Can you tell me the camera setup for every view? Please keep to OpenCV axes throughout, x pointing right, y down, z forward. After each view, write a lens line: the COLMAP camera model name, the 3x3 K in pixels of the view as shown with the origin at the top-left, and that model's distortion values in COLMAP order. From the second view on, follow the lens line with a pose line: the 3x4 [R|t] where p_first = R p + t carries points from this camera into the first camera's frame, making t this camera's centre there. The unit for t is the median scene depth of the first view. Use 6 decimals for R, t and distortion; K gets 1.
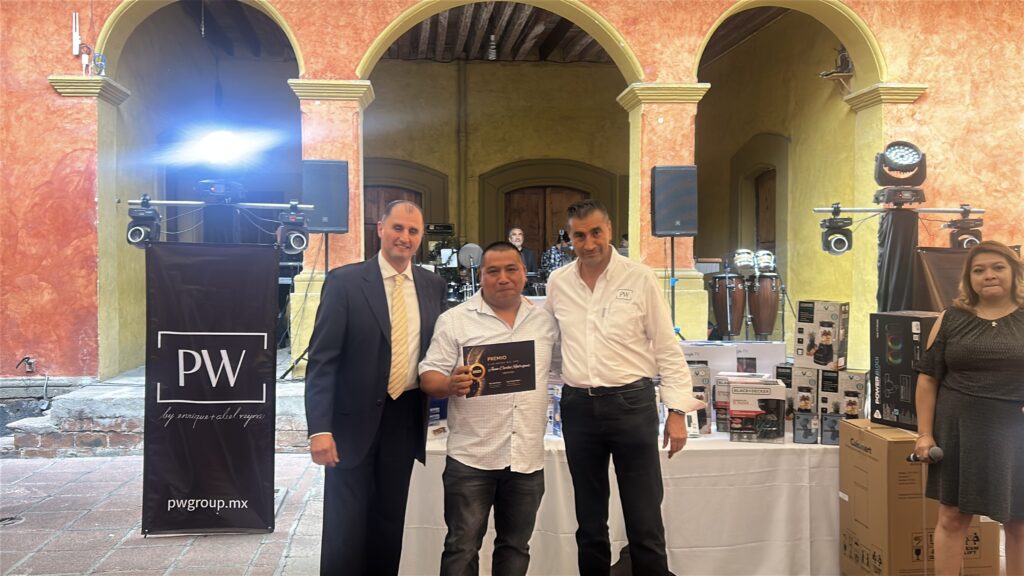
lens RADIAL K [[905.0, 0, 497.2], [0, 905.0, 292.7], [0, 0, 1]] dist [0.031857, -0.038108]
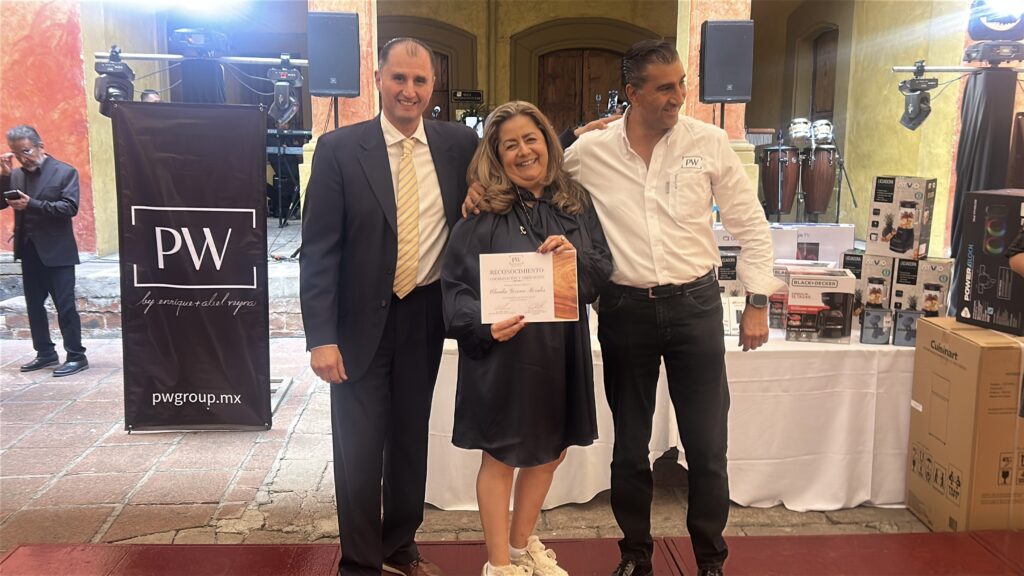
lens RADIAL K [[905.0, 0, 512.6], [0, 905.0, 303.4], [0, 0, 1]] dist [0.031857, -0.038108]
pose [[0.999690, 0.010744, -0.022460, 0.009051], [-0.007258, 0.988677, 0.149884, 0.000994], [0.023816, -0.149675, 0.988448, 0.082320]]
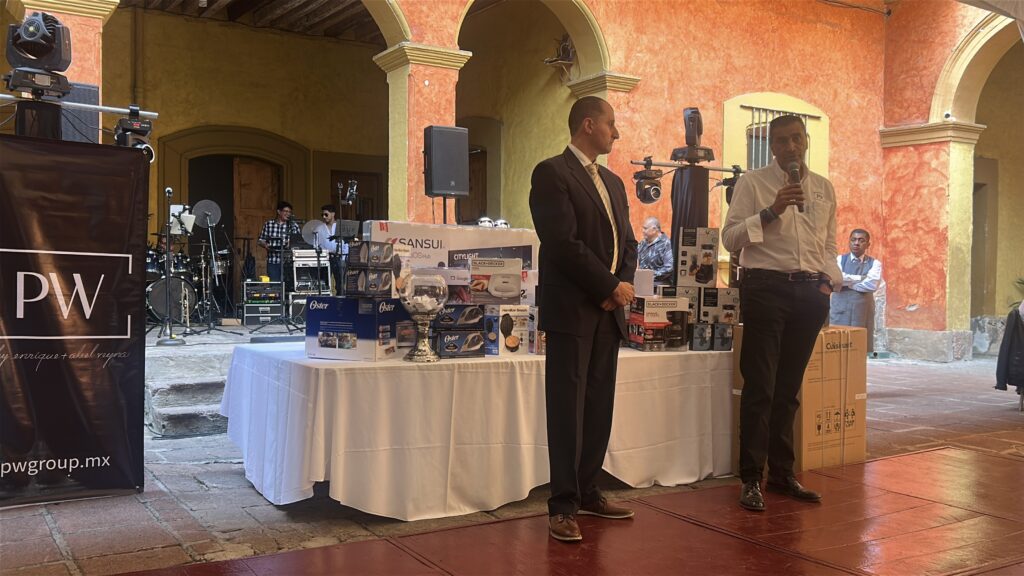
lens RADIAL K [[905.0, 0, 518.7], [0, 905.0, 288.2], [0, 0, 1]] dist [0.031857, -0.038108]
pose [[0.886185, 0.001864, 0.463328, -0.209339], [0.004715, 0.999904, -0.013040, 0.056621], [-0.463308, 0.013741, 0.886091, 0.061847]]
